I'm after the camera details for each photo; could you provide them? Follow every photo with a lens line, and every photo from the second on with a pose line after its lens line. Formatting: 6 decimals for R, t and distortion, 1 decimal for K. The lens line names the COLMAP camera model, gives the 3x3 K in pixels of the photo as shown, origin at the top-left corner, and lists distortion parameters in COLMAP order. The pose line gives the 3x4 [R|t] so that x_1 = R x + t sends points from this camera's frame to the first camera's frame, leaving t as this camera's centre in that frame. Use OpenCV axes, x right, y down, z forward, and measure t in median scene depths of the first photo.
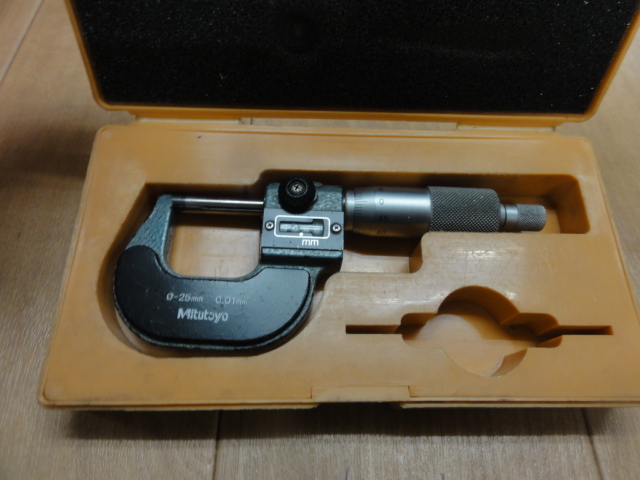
lens RADIAL K [[445.7, 0, 320.0], [0, 445.7, 240.0], [0, 0, 1]] dist [-0.019244, 0.004059]
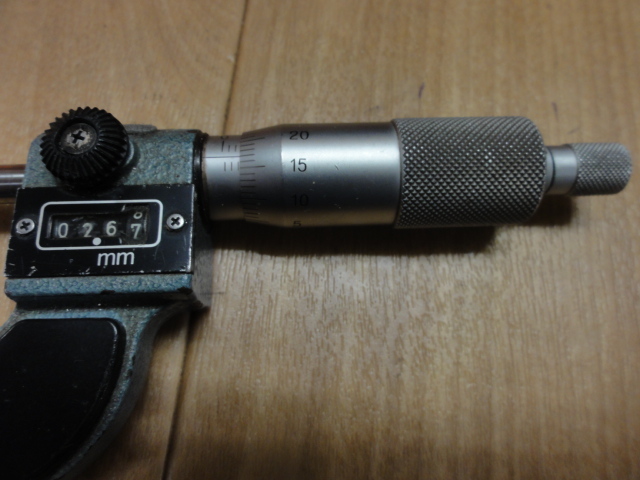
lens RADIAL K [[445.7, 0, 320.0], [0, 445.7, 240.0], [0, 0, 1]] dist [-0.019244, 0.004059]
pose [[0.997984, -0.061449, -0.015863, 0.191888], [0.062556, 0.994602, 0.082788, -0.037706], [0.010690, -0.083614, 0.996441, 0.563236]]
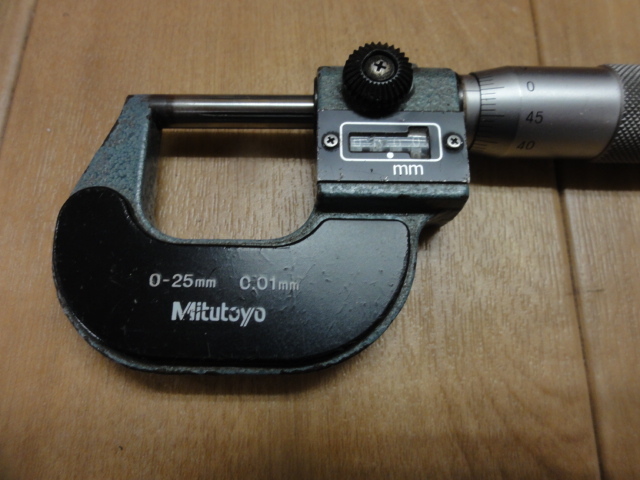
lens RADIAL K [[445.7, 0, 320.0], [0, 445.7, 240.0], [0, 0, 1]] dist [-0.019244, 0.004059]
pose [[0.999194, -0.032070, -0.024146, -0.118401], [0.034924, 0.991039, 0.128927, 0.016432], [0.019794, -0.129667, 0.991360, 0.455390]]
